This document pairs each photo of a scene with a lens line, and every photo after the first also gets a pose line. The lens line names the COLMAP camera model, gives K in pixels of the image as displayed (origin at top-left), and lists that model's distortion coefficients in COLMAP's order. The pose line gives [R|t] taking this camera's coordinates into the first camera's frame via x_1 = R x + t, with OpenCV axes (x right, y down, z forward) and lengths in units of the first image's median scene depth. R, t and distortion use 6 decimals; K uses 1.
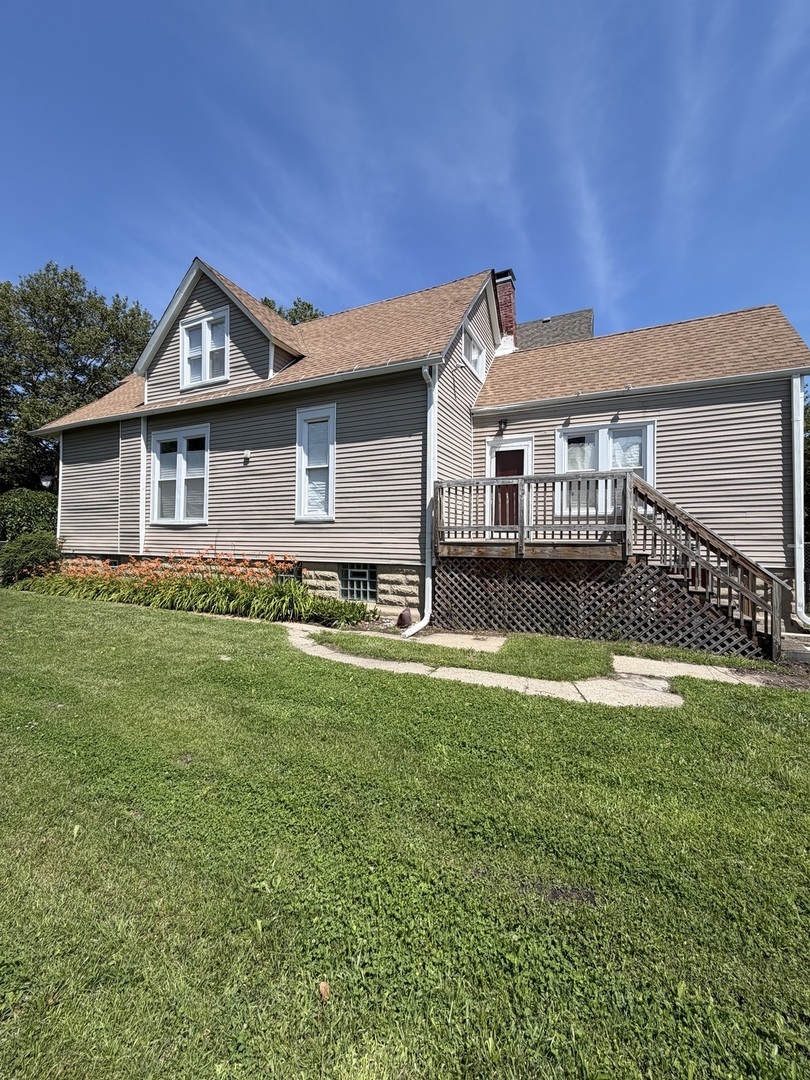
lens RADIAL K [[435.5, 0, 406.5], [0, 435.5, 536.0], [0, 0, 1]] dist [0.007932, 0.000312]
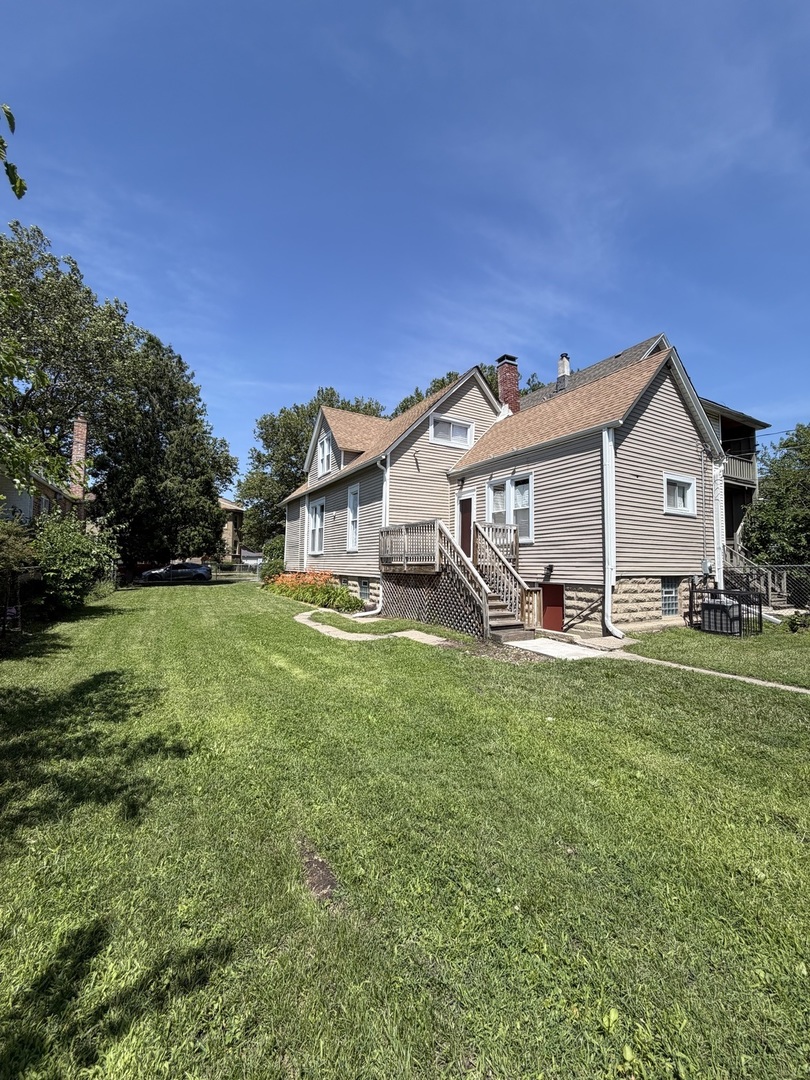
lens RADIAL K [[435.5, 0, 401.9], [0, 435.5, 542.0], [0, 0, 1]] dist [0.007932, 0.000312]
pose [[0.814823, -0.029029, -0.578983, 0.907260], [0.001820, 0.998869, -0.047520, 0.008531], [0.579708, 0.037667, 0.813954, -0.264461]]
